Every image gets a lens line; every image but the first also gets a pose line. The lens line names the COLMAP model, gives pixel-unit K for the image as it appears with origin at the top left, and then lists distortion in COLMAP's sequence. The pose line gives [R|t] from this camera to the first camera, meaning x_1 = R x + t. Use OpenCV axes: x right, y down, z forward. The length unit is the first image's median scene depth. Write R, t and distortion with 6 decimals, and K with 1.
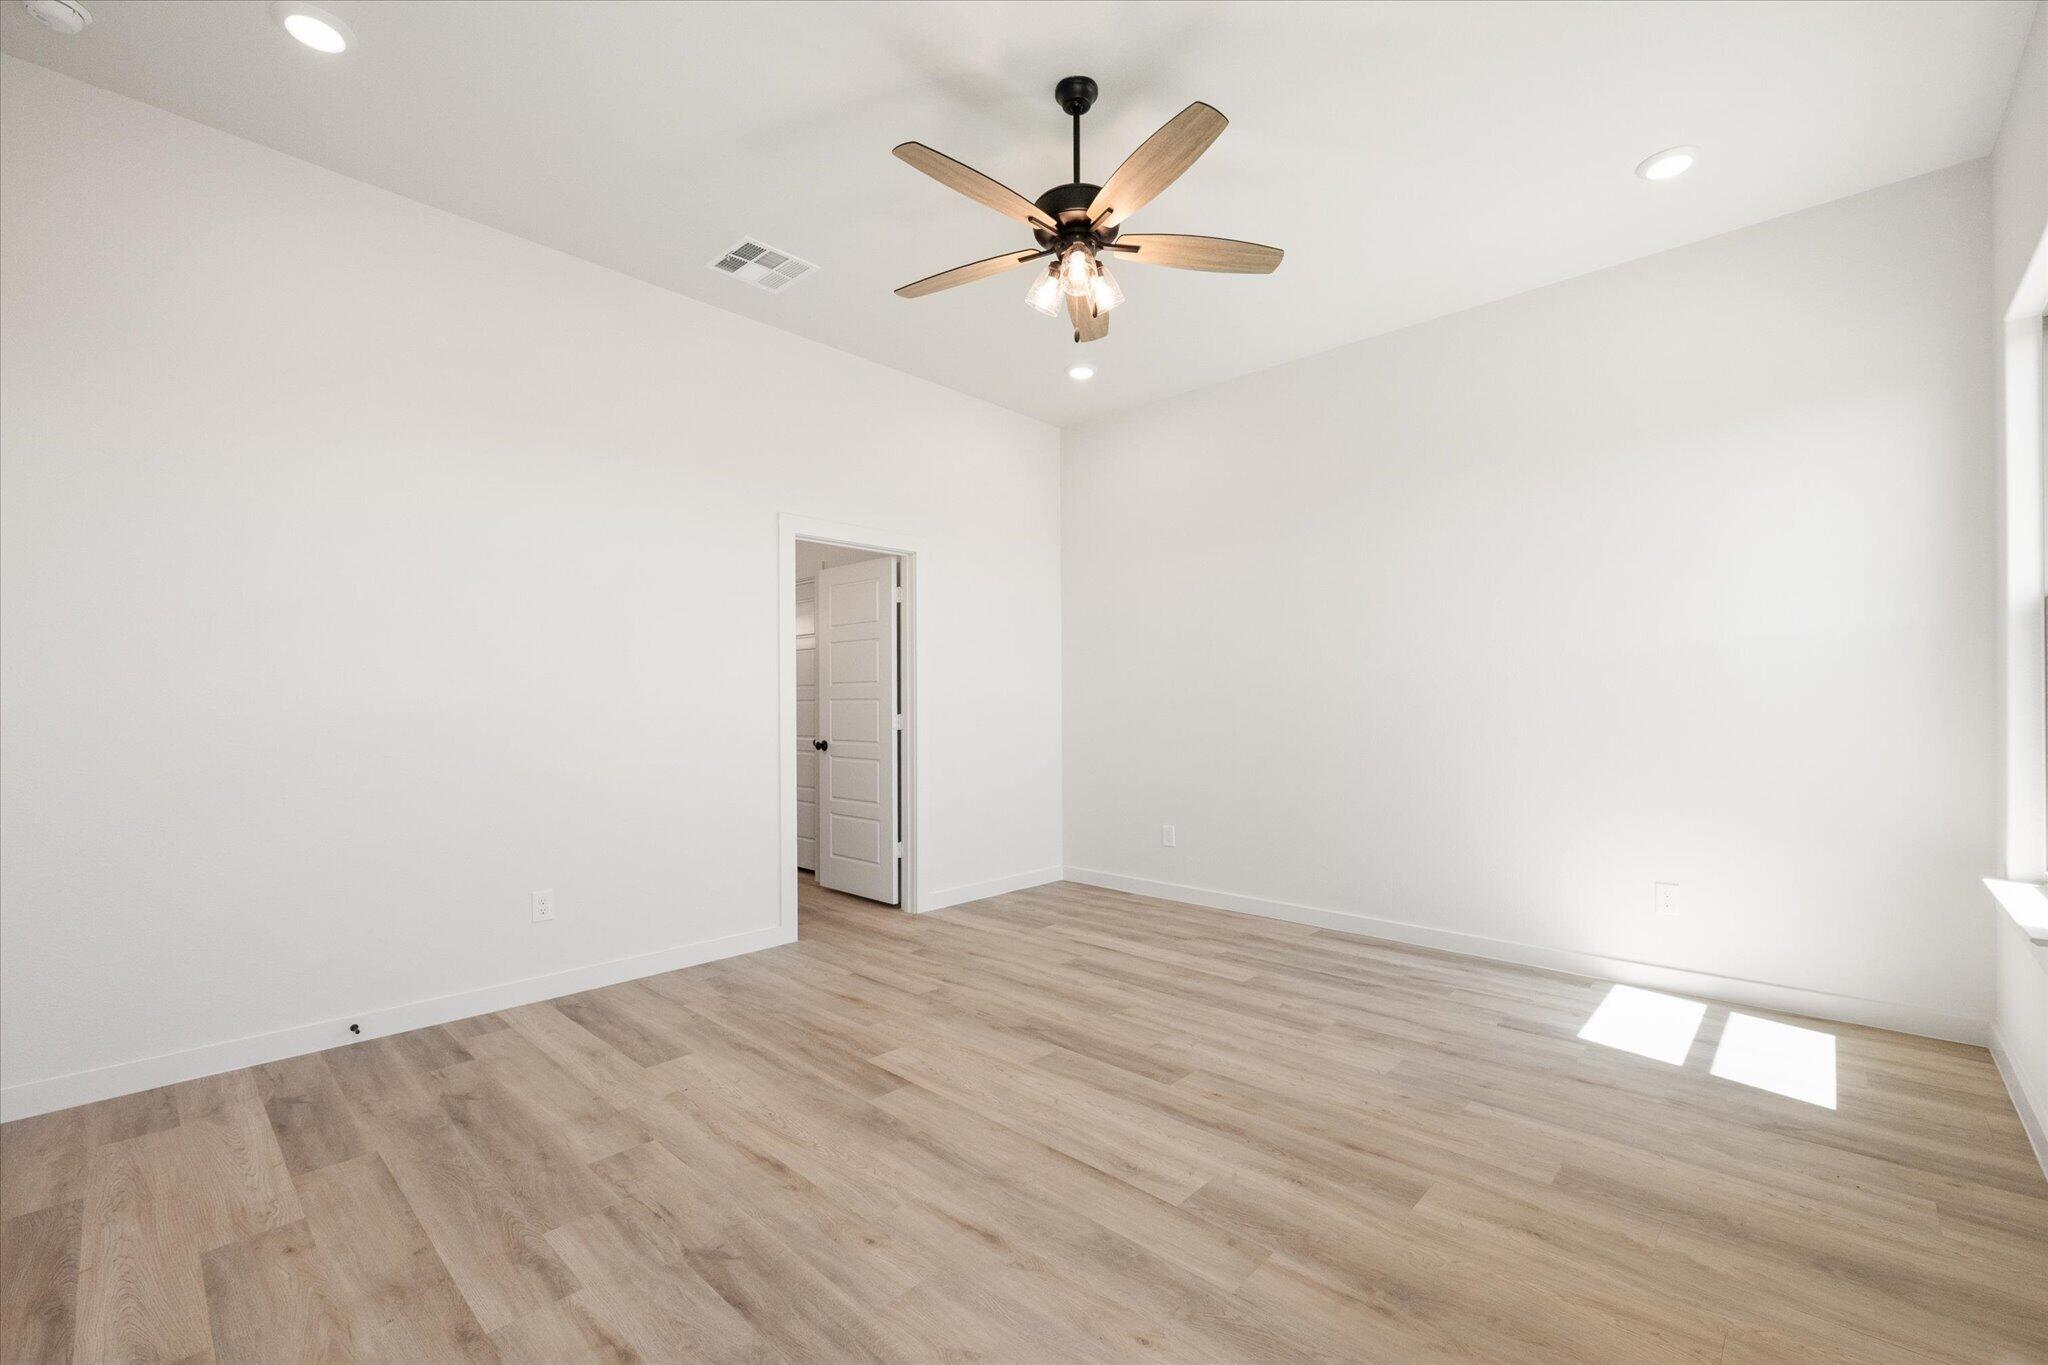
lens RADIAL K [[835.5, 0, 1038.4], [0, 835.5, 700.8], [0, 0, 1]] dist [0.000933, 0.000375]
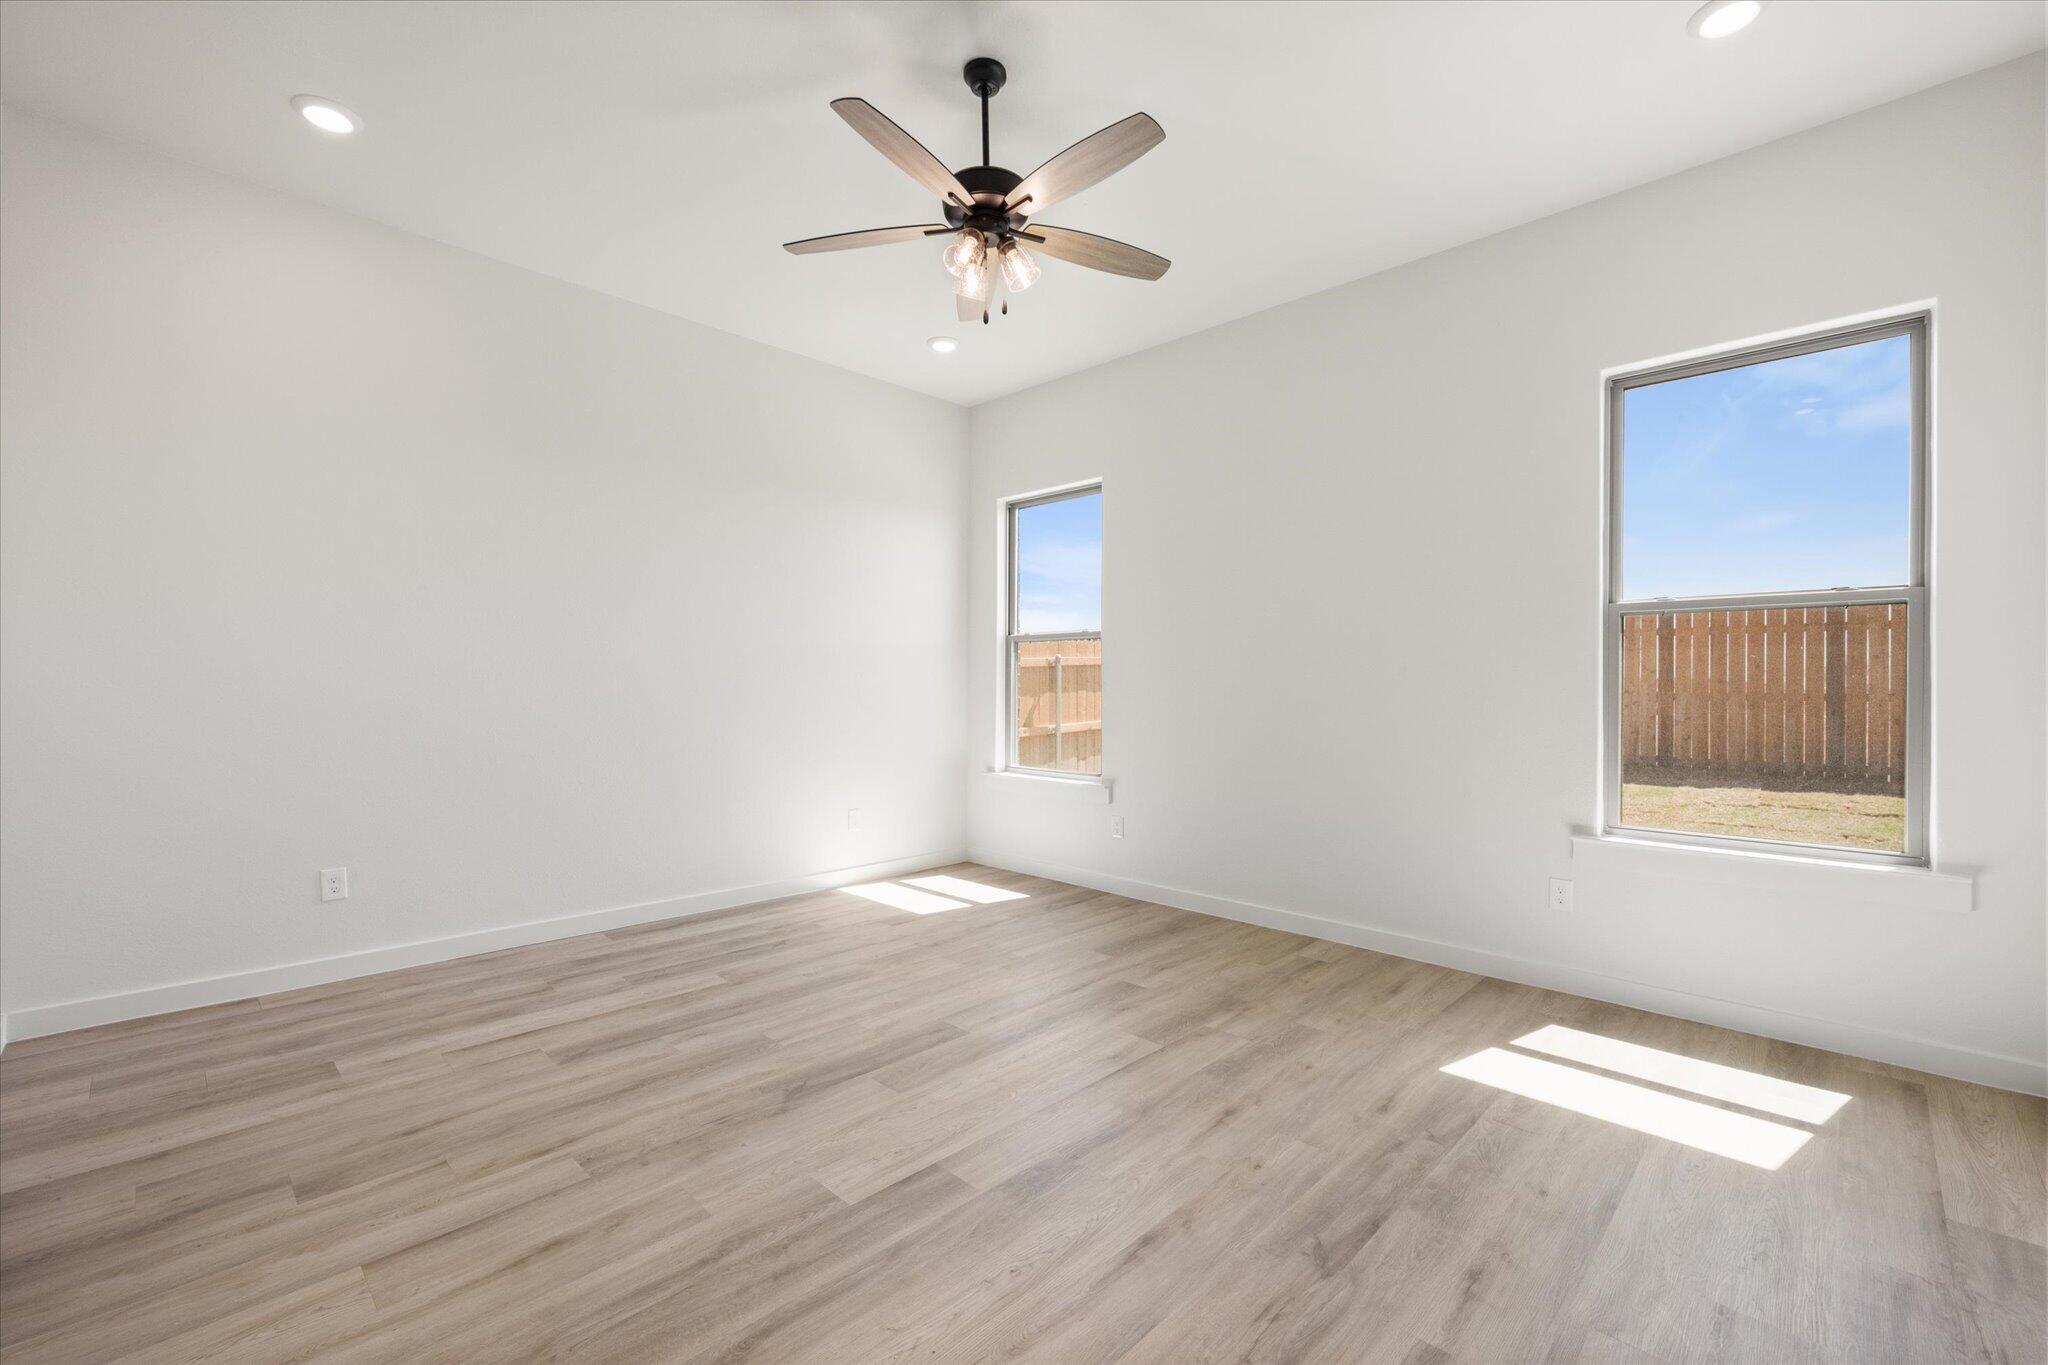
lens RADIAL K [[877.3, 0, 1064.5], [0, 877.3, 685.9], [0, 0, 1]] dist [-0.001144, 0.000006]
pose [[0.006650, 0.003666, 0.999971, -0.715423], [-0.008047, 0.999961, -0.003613, 0.026935], [-0.999946, -0.008023, 0.006680, 0.679359]]
